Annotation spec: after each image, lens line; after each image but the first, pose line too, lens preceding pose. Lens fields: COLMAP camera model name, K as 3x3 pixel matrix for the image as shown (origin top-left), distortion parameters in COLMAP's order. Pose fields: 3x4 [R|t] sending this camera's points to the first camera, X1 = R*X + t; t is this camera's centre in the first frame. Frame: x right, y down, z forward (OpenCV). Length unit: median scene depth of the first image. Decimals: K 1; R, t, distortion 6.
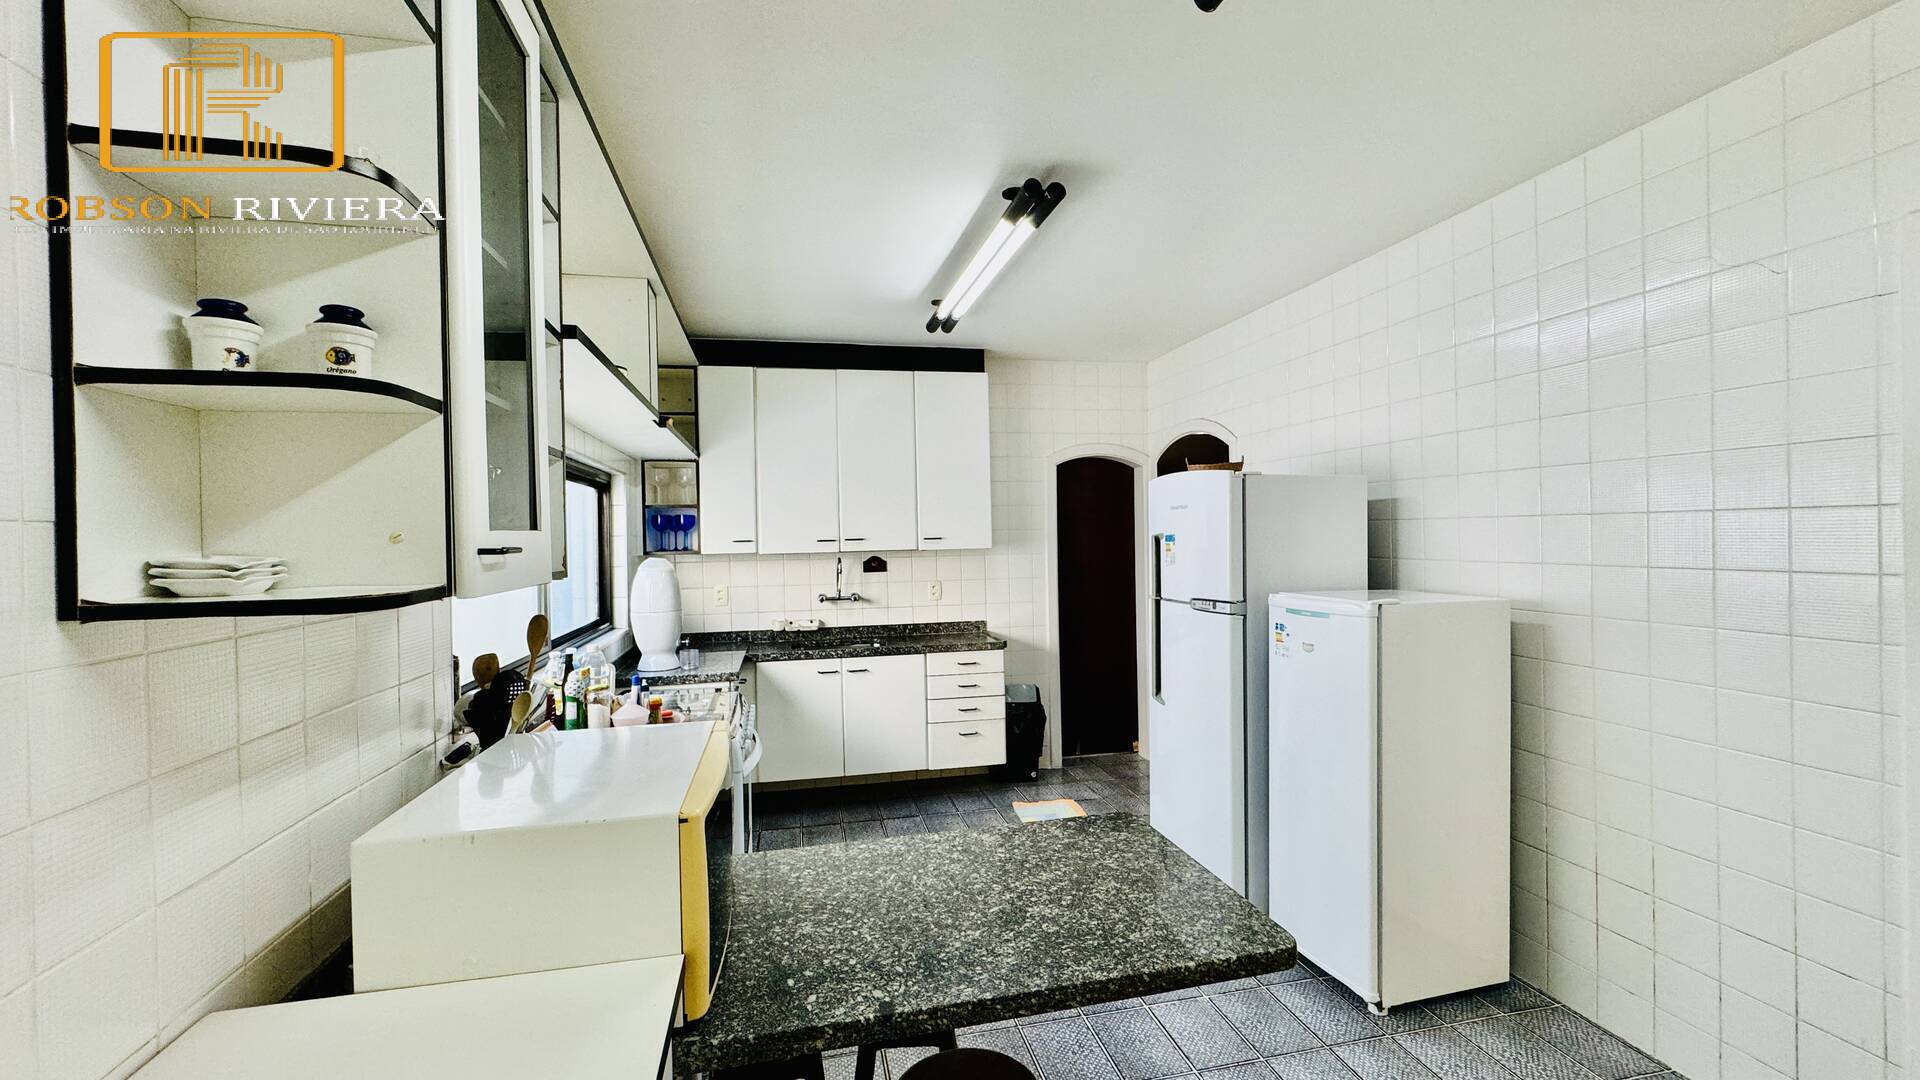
lens RADIAL K [[766.2, 0, 957.8], [0, 766.2, 541.9], [0, 0, 1]] dist [-0.000065, -0.000419]
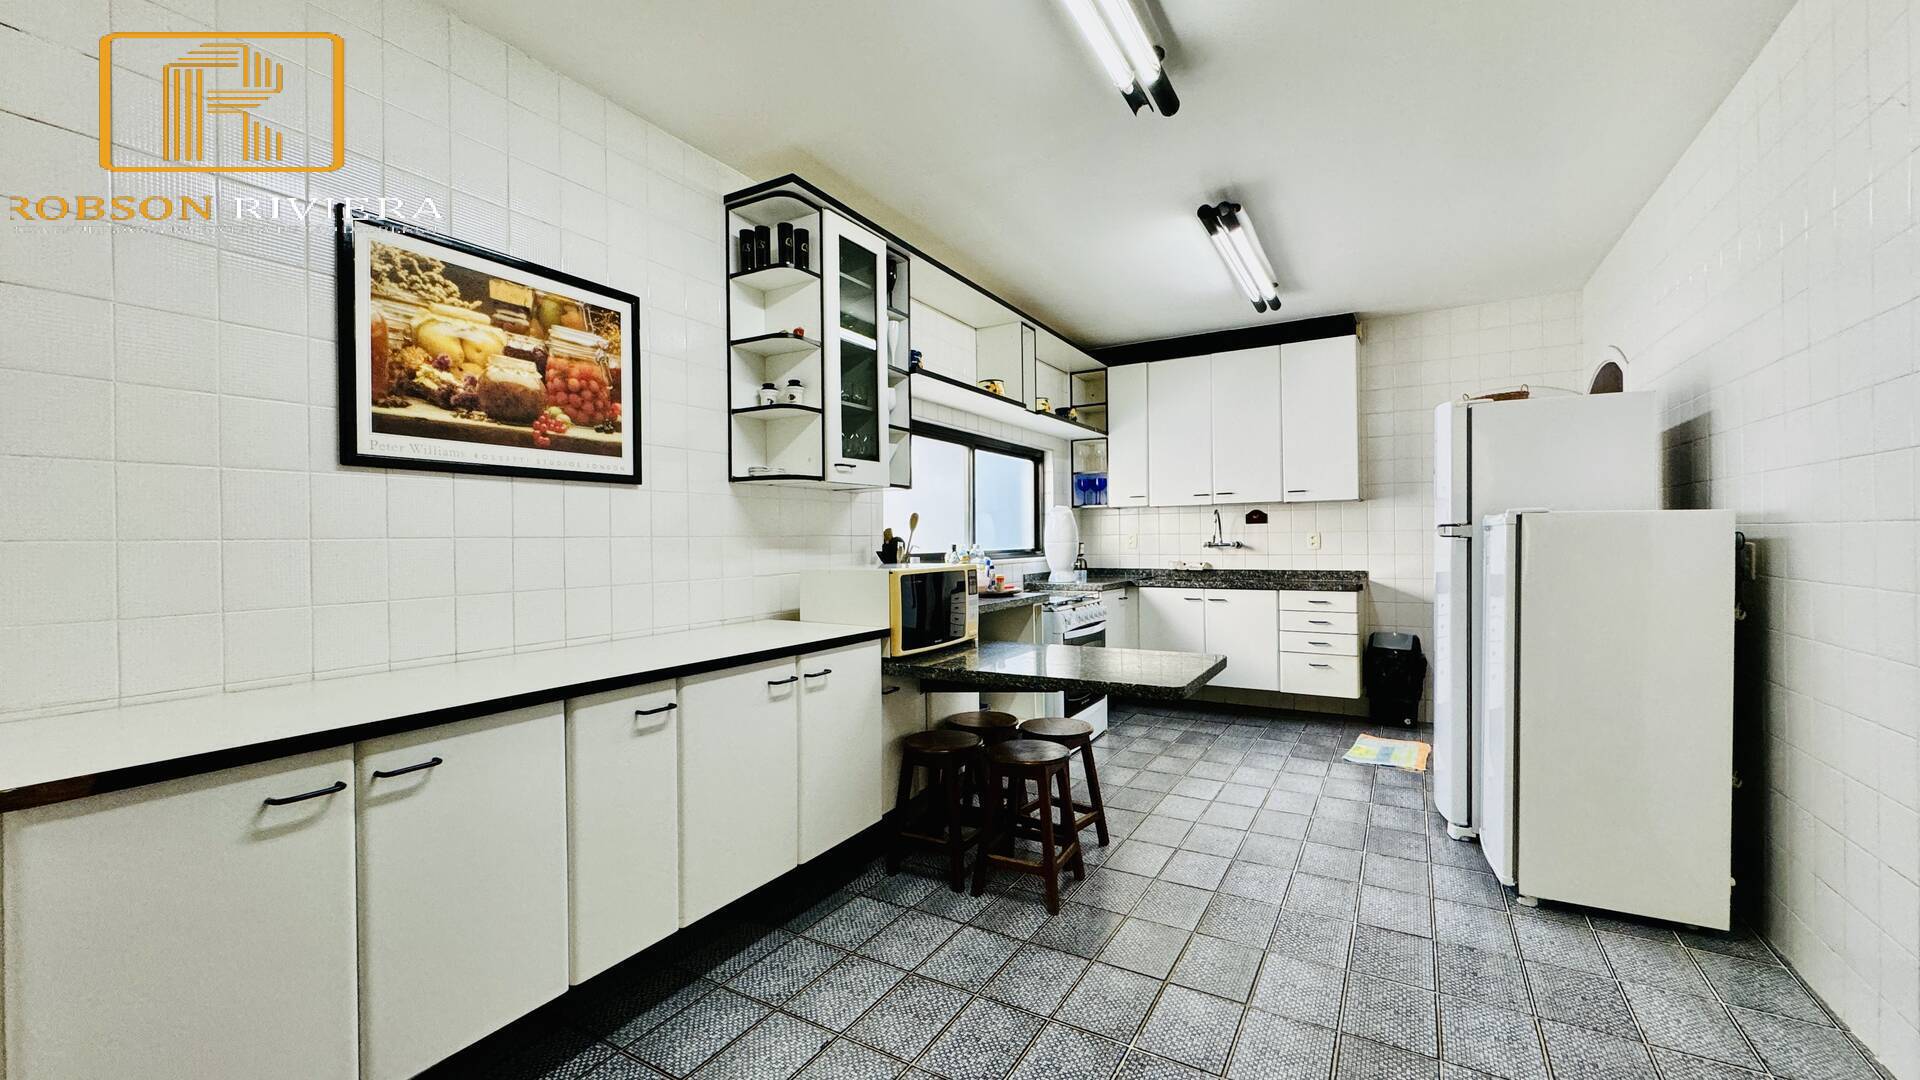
lens RADIAL K [[766.2, 0, 957.8], [0, 766.2, 541.9], [0, 0, 1]] dist [-0.000065, -0.000419]
pose [[0.729647, 0.012462, -0.683710, 0.393537], [-0.007362, 0.999919, 0.010370, 0.065197], [0.683784, -0.002533, 0.729680, -0.167177]]
